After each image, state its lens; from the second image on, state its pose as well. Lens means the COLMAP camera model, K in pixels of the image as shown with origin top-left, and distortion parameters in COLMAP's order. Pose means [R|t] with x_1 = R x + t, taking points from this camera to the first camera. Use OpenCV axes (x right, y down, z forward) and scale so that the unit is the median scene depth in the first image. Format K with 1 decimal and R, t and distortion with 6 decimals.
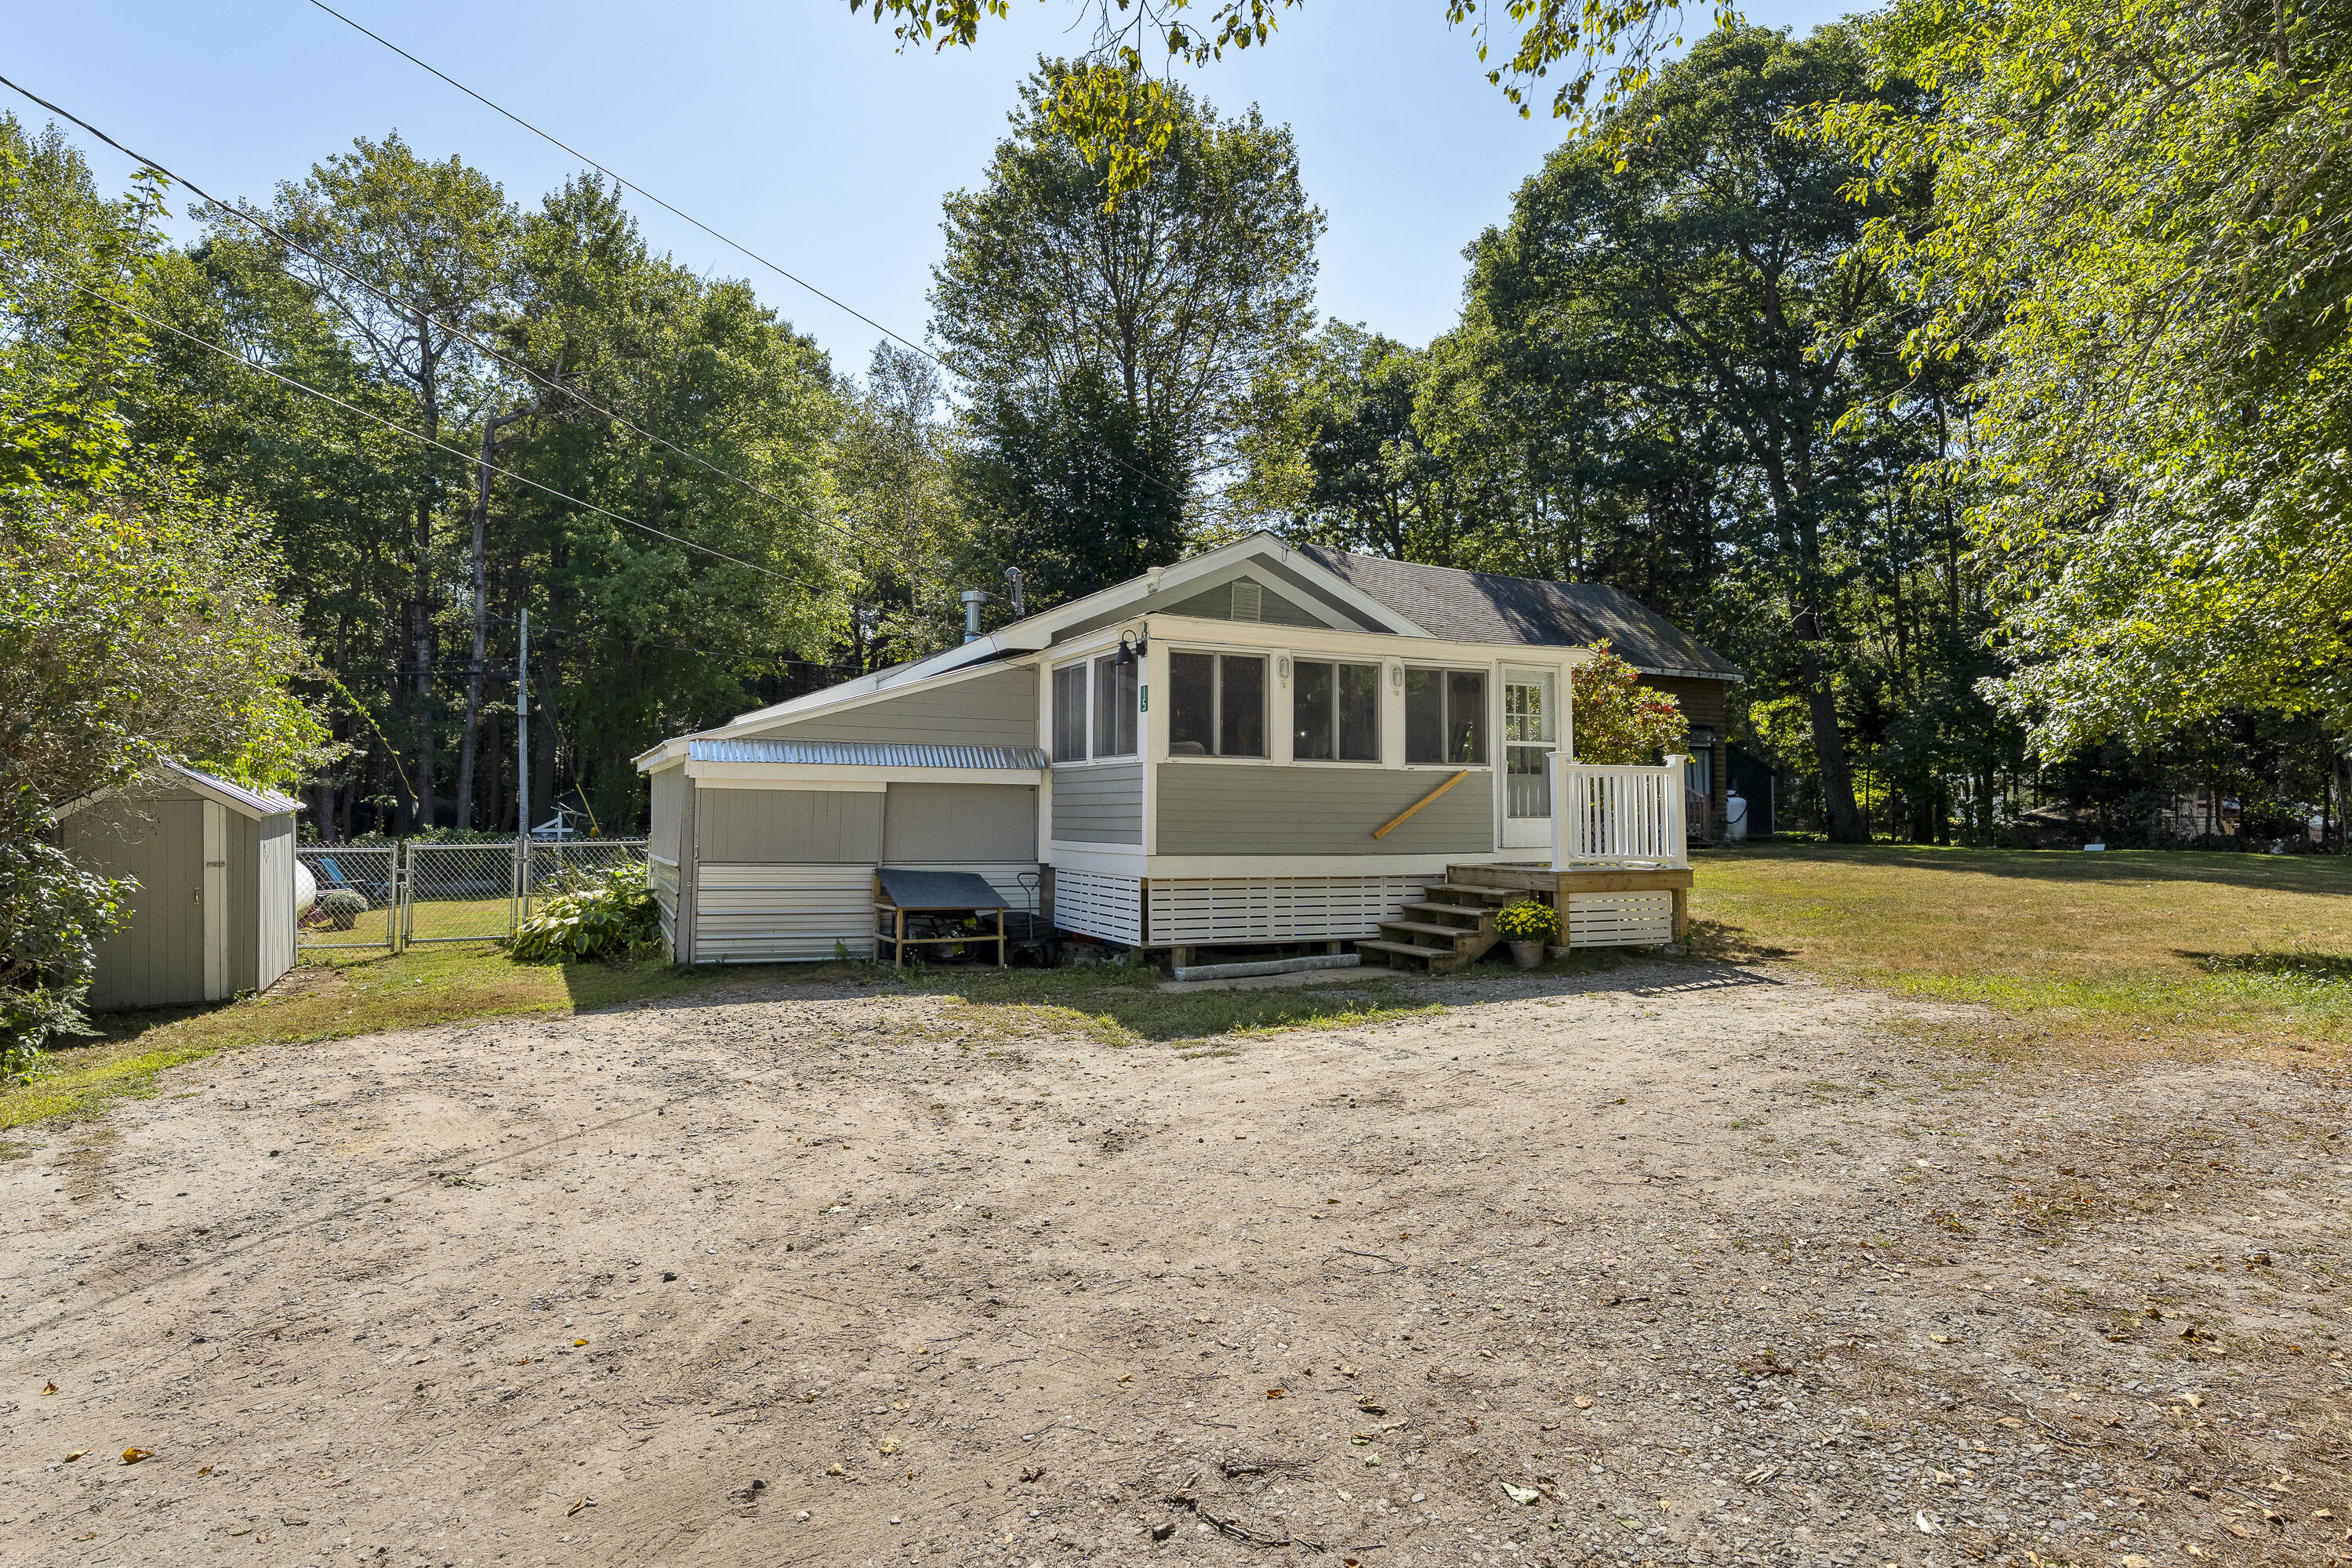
lens RADIAL K [[1342.2, 0, 1173.5], [0, 1342.2, 752.7], [0, 0, 1]] dist [-0.001211, 0.000891]
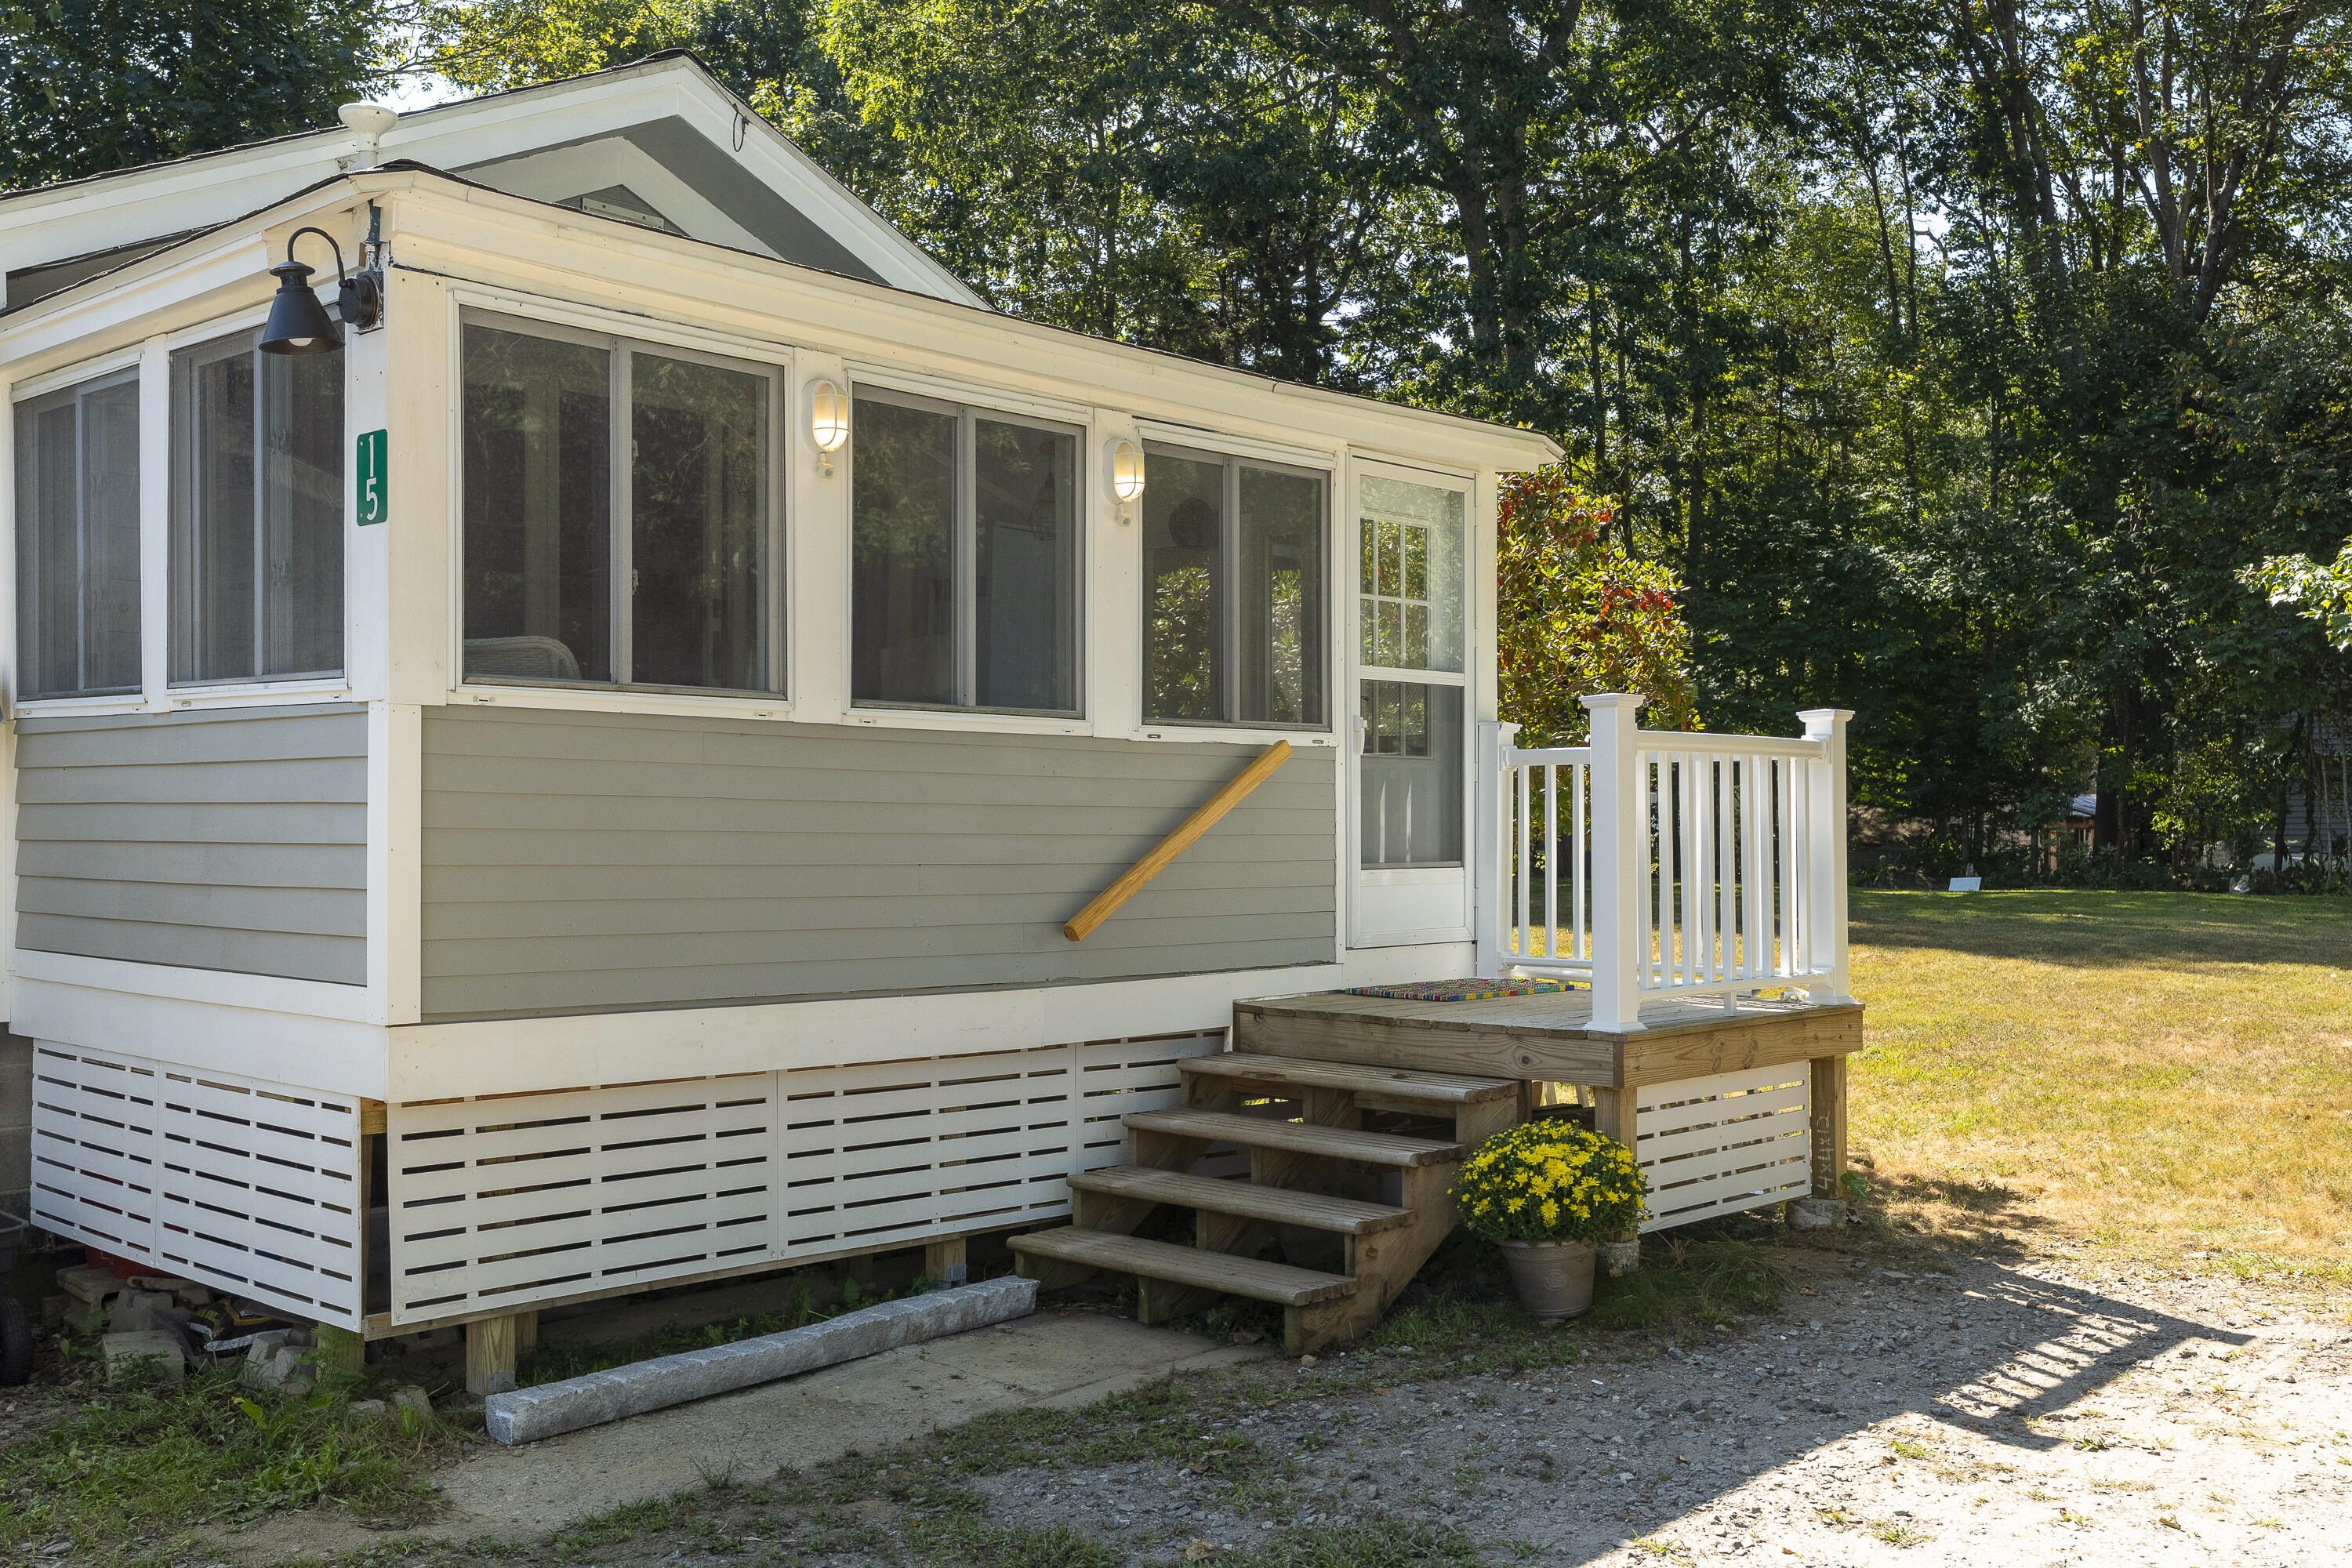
lens RADIAL K [[2240.6, 0, 1170.7], [0, 2240.6, 838.1], [0, 0, 1]] dist [-0.004237, -0.012282]
pose [[0.927062, -0.002944, 0.374897, -0.040559], [-0.017681, 0.998513, 0.051565, 0.008366], [-0.374491, -0.054432, 0.925631, 0.457893]]
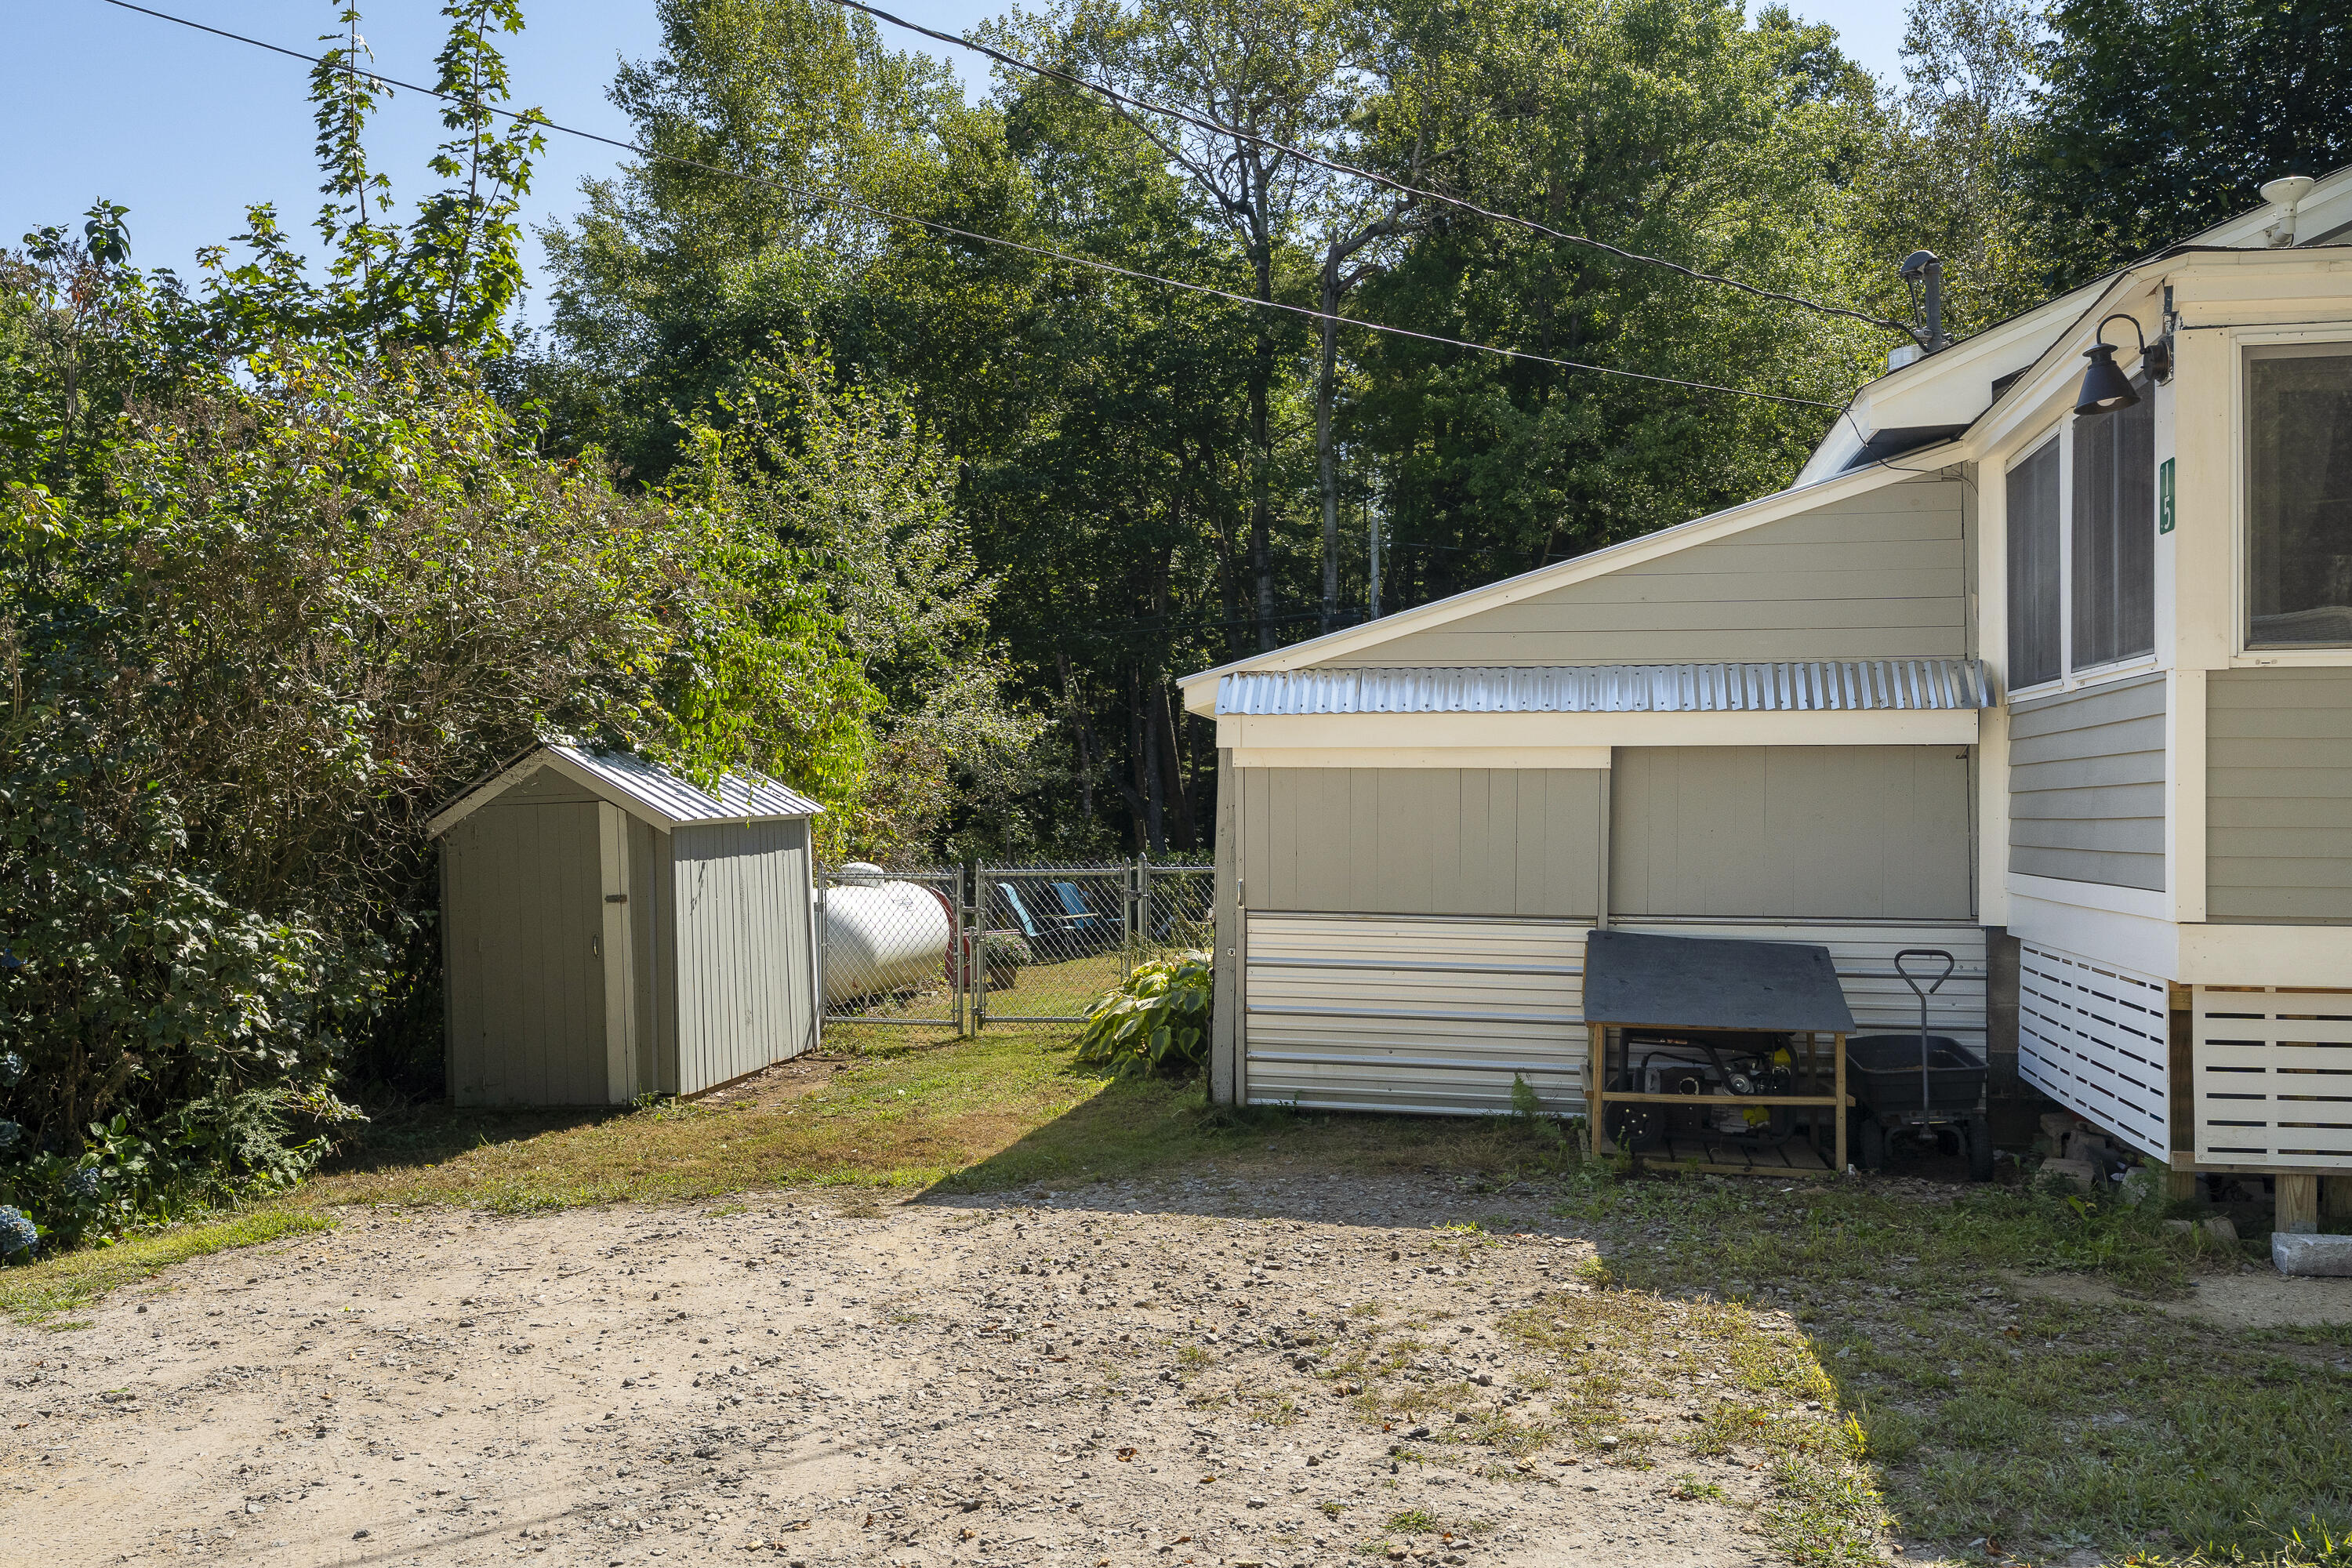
lens RADIAL K [[1958.7, 0, 1166.0], [0, 1958.7, 799.4], [0, 0, 1]] dist [0.010359, 0.007281]
pose [[0.797922, -0.012267, -0.602636, 0.077739], [0.033877, 0.999125, 0.024517, 0.018990], [0.601808, -0.039979, 0.797639, 0.374407]]
